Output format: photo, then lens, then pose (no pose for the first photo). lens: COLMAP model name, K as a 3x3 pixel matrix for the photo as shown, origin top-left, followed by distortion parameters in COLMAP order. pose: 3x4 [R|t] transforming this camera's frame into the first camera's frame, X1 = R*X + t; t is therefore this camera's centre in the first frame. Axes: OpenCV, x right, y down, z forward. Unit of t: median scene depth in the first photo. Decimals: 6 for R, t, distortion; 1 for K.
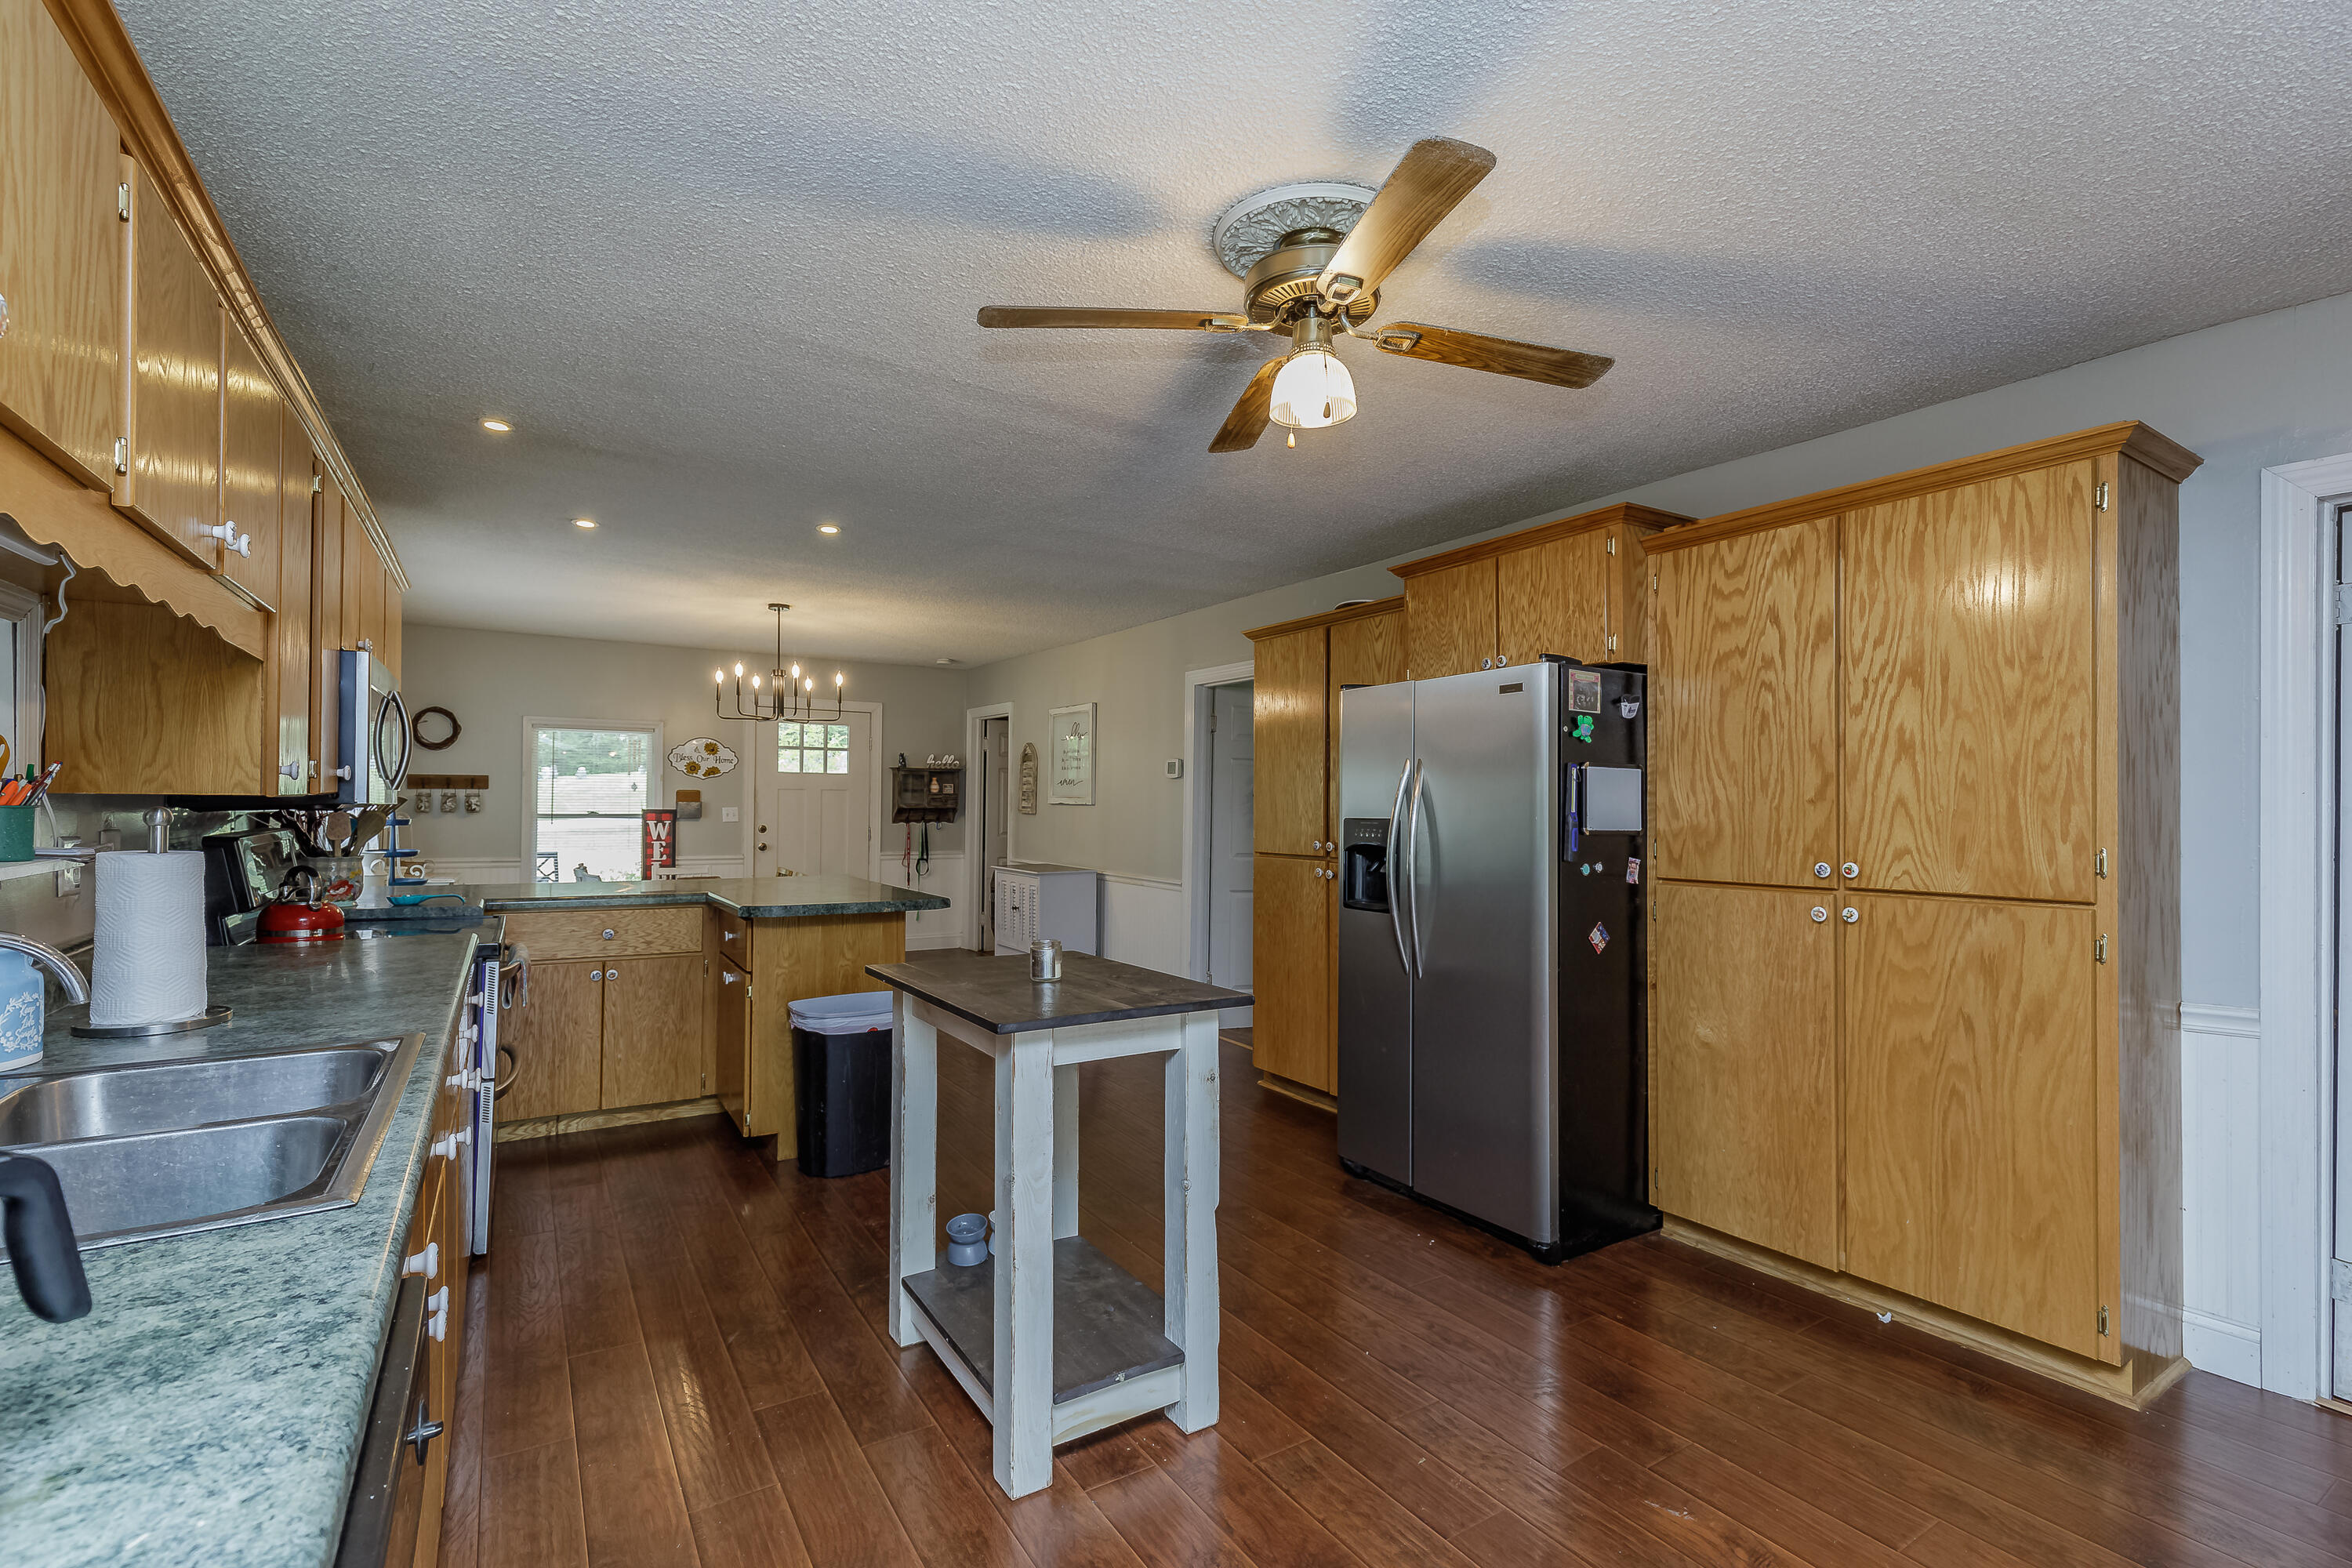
lens RADIAL K [[1070.7, 0, 1184.7], [0, 1070.7, 794.9], [0, 0, 1]] dist [0.002330, 0.000103]
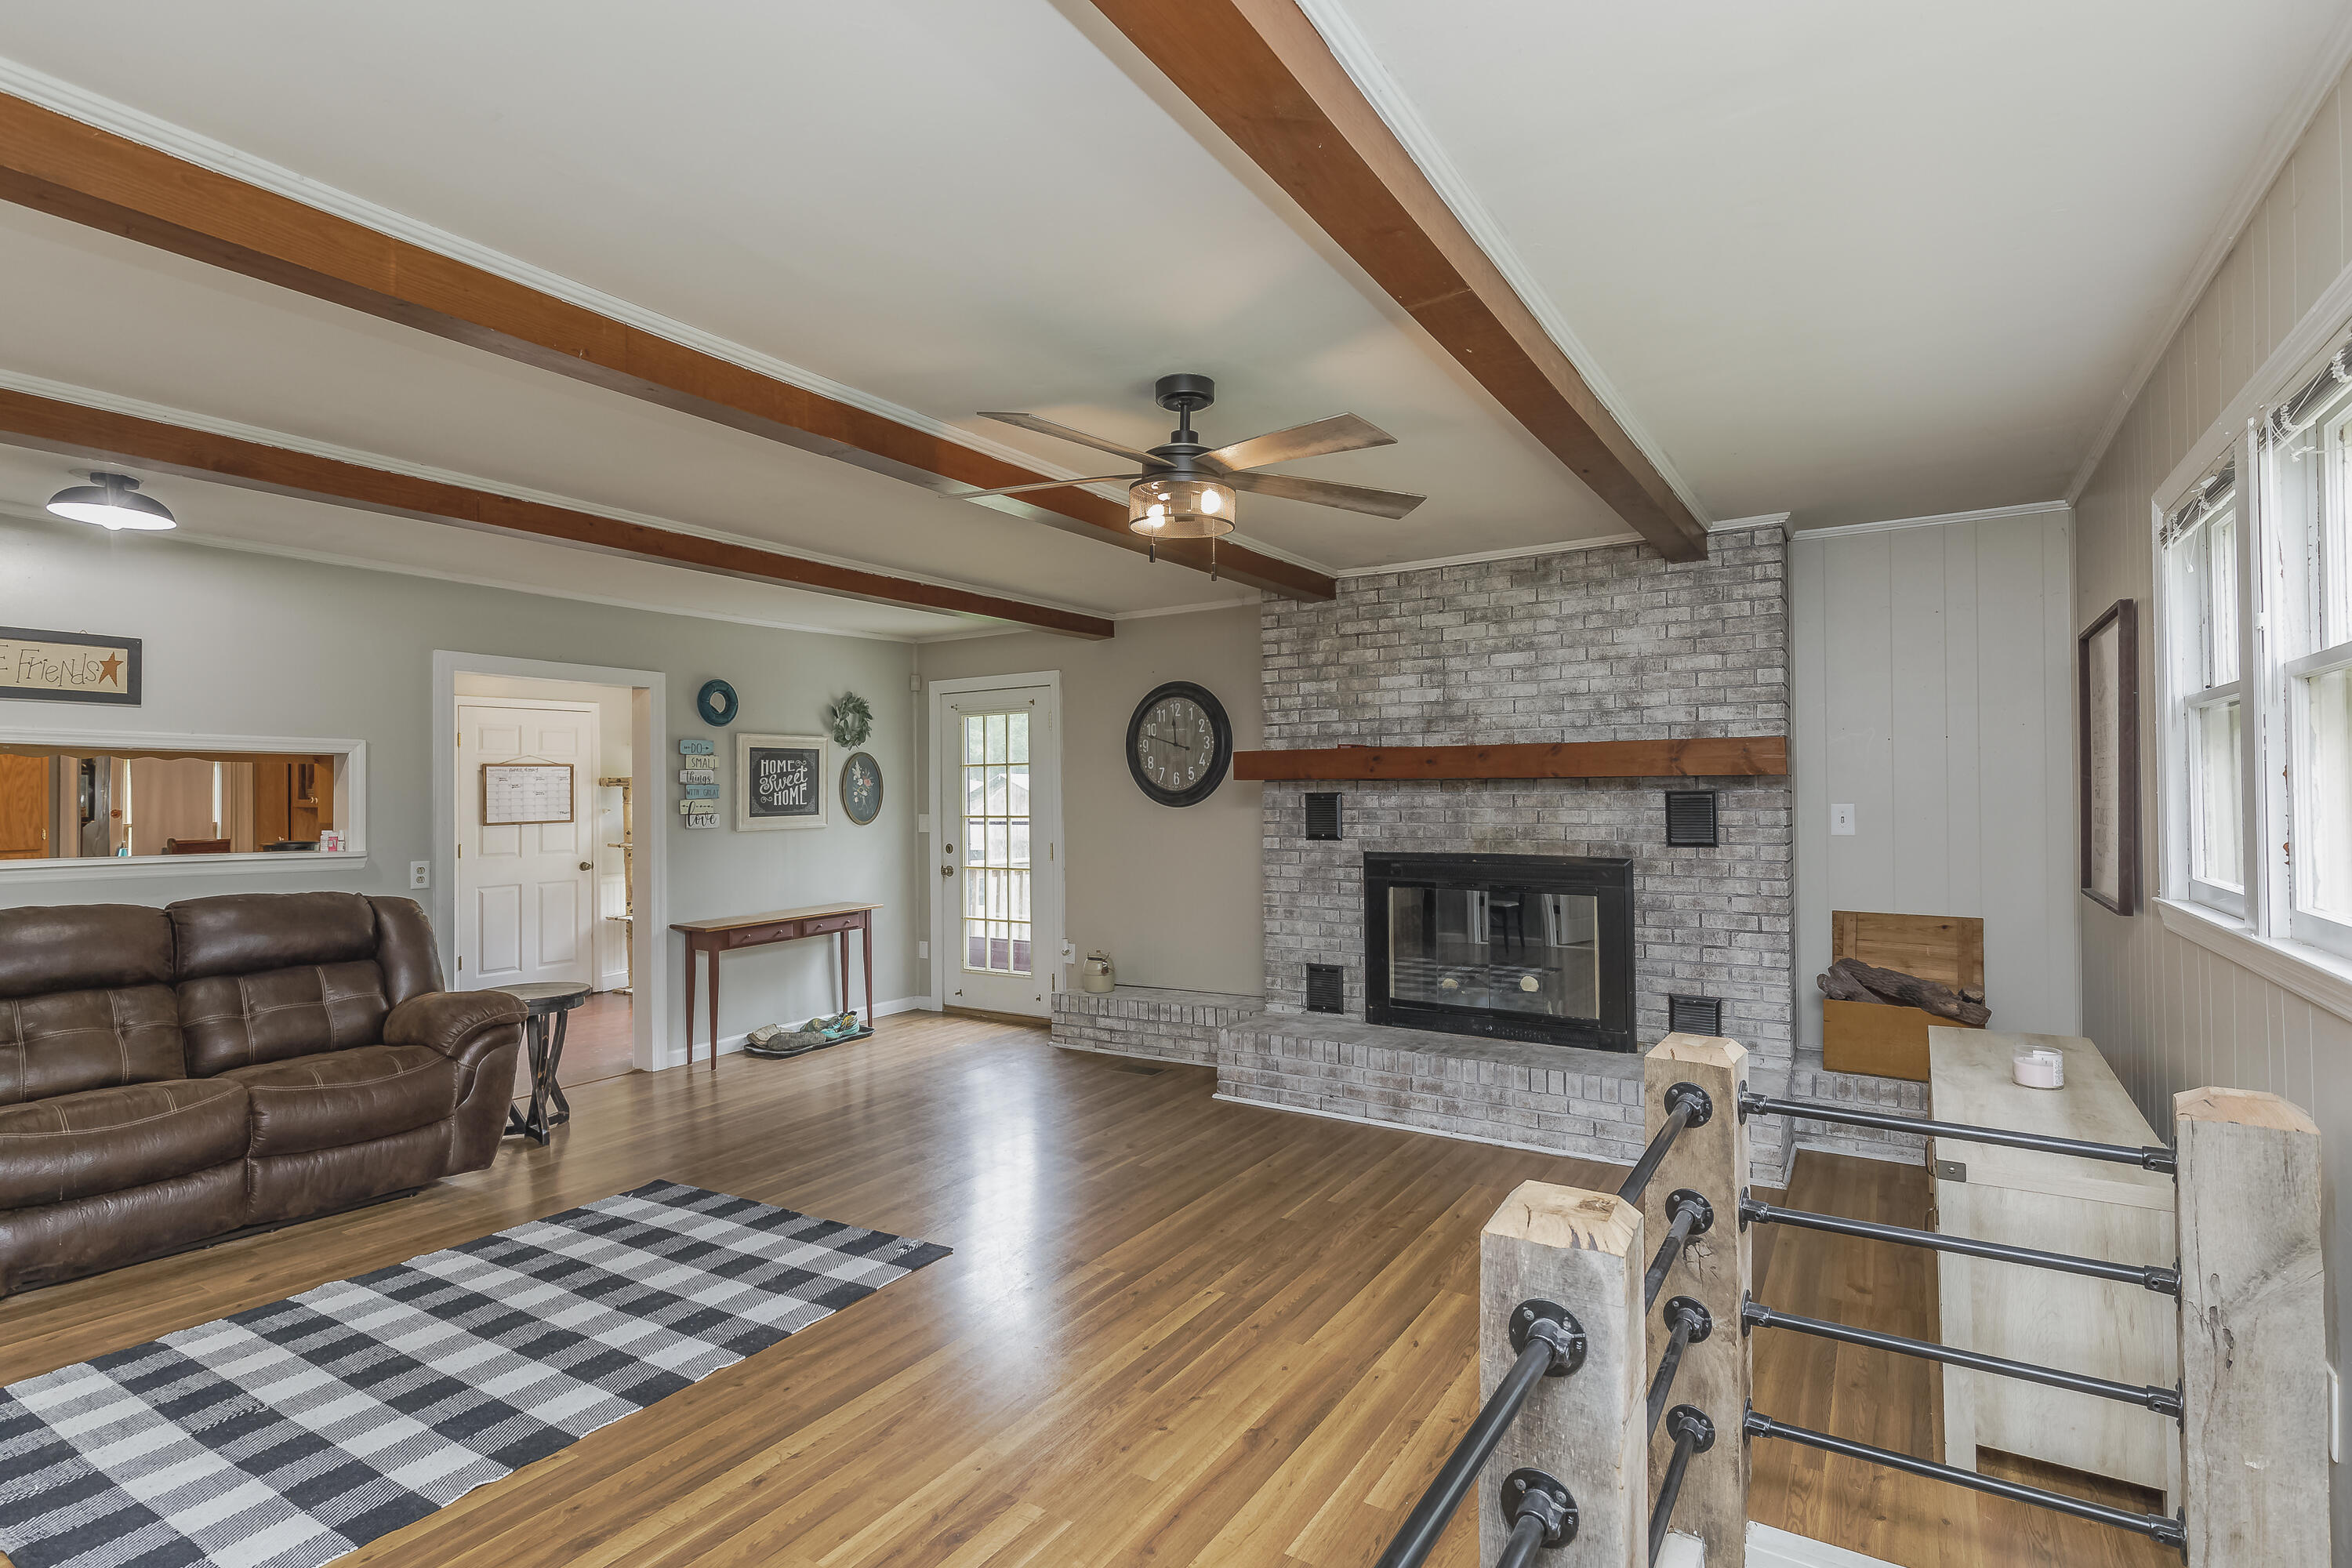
lens RADIAL K [[1150.0, 0, 1176.0], [0, 1150.0, 784.0], [0, 0, 1]] dist [0.012499, -0.000014]
pose [[-0.902364, -0.010442, -0.430849, -0.424703], [0.000902, 0.999658, -0.026117, 0.015389], [0.430974, -0.023956, -0.902046, 4.667404]]
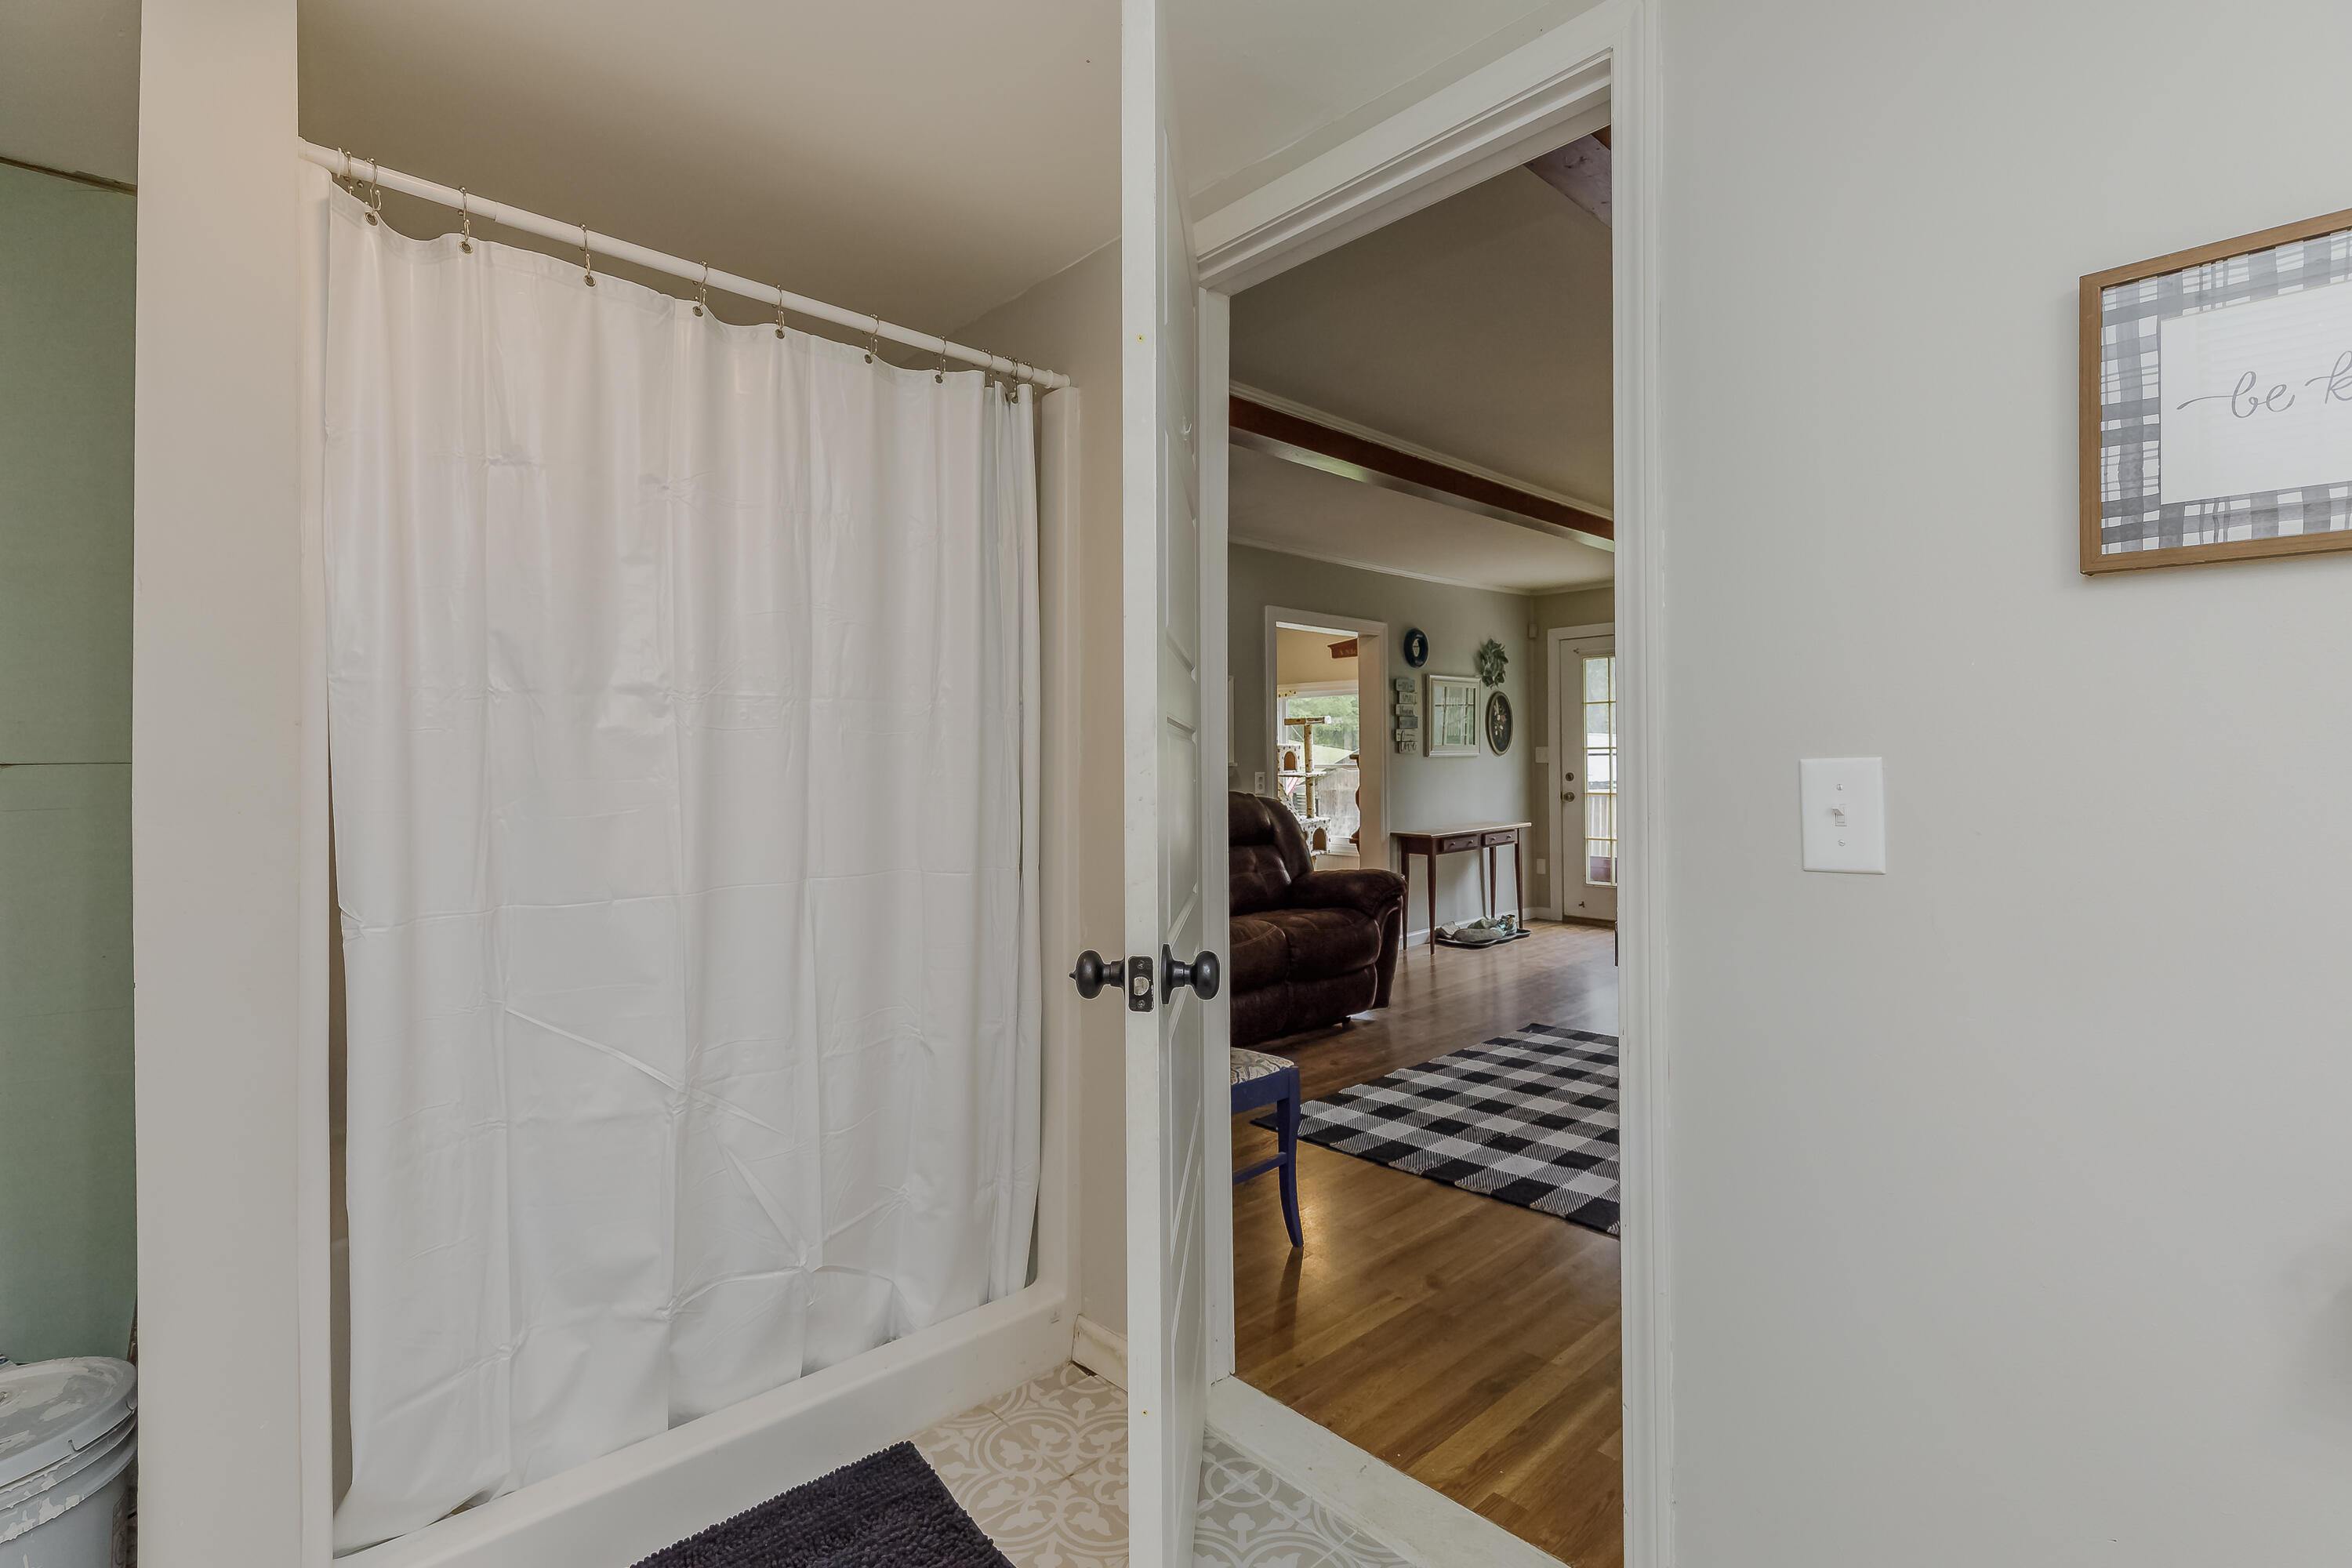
lens RADIAL K [[1070.7, 0, 1184.7], [0, 1070.7, 794.9], [0, 0, 1]] dist [0.002330, 0.000103]
pose [[-0.979438, 0.005285, -0.201677, 0.289933], [0.003640, 0.999957, 0.008530, 0.096878], [0.201714, 0.007621, -0.979415, 4.580191]]
